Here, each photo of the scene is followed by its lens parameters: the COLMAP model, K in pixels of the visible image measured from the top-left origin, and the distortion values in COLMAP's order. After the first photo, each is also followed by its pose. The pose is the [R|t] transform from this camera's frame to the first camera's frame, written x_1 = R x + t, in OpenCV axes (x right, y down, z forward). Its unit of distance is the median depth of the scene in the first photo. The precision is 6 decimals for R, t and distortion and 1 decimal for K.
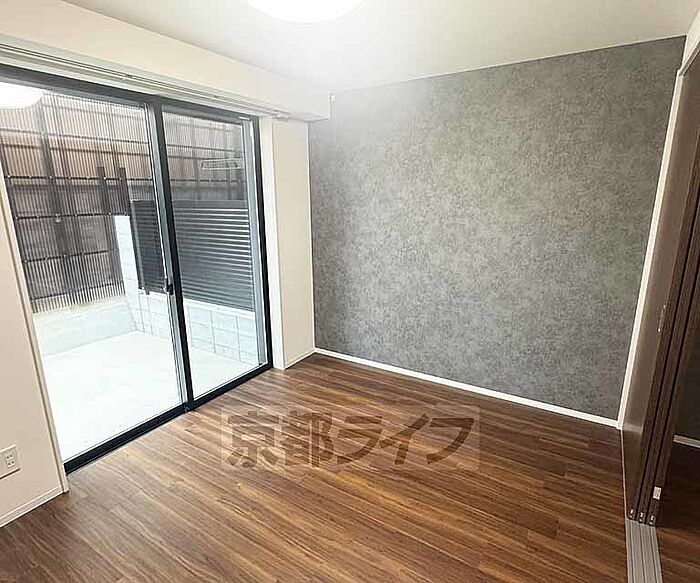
lens RADIAL K [[396.5, 0, 350.0], [0, 396.5, 291.5], [0, 0, 1]] dist [-0.002002, -0.000253]
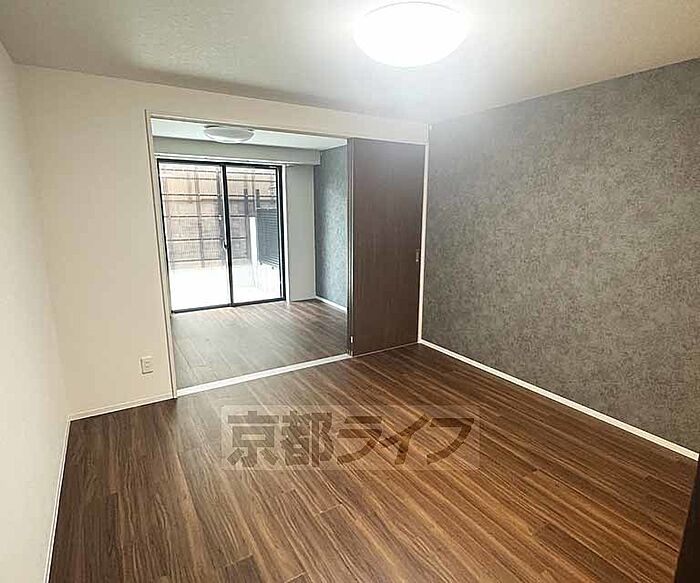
lens RADIAL K [[396.5, 0, 350.0], [0, 396.5, 291.5], [0, 0, 1]] dist [-0.002002, -0.000253]
pose [[0.898203, 0.100111, -0.428029, 0.554883], [-0.111171, 0.993801, -0.000849, 0.079046], [0.425290, 0.048347, 0.903765, -0.340517]]
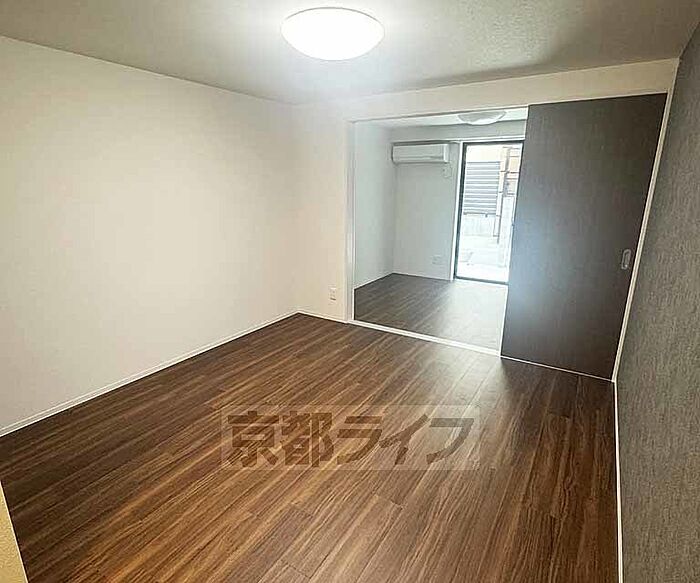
lens RADIAL K [[406.5, 0, 350.0], [0, 406.5, 291.5], [0, 0, 1]] dist [-0.001647, 0.000079]
pose [[0.008109, 0.274218, -0.961633, 0.871803], [-0.248831, 0.931969, 0.263661, -0.019055], [0.968513, 0.237146, 0.075792, 0.020056]]
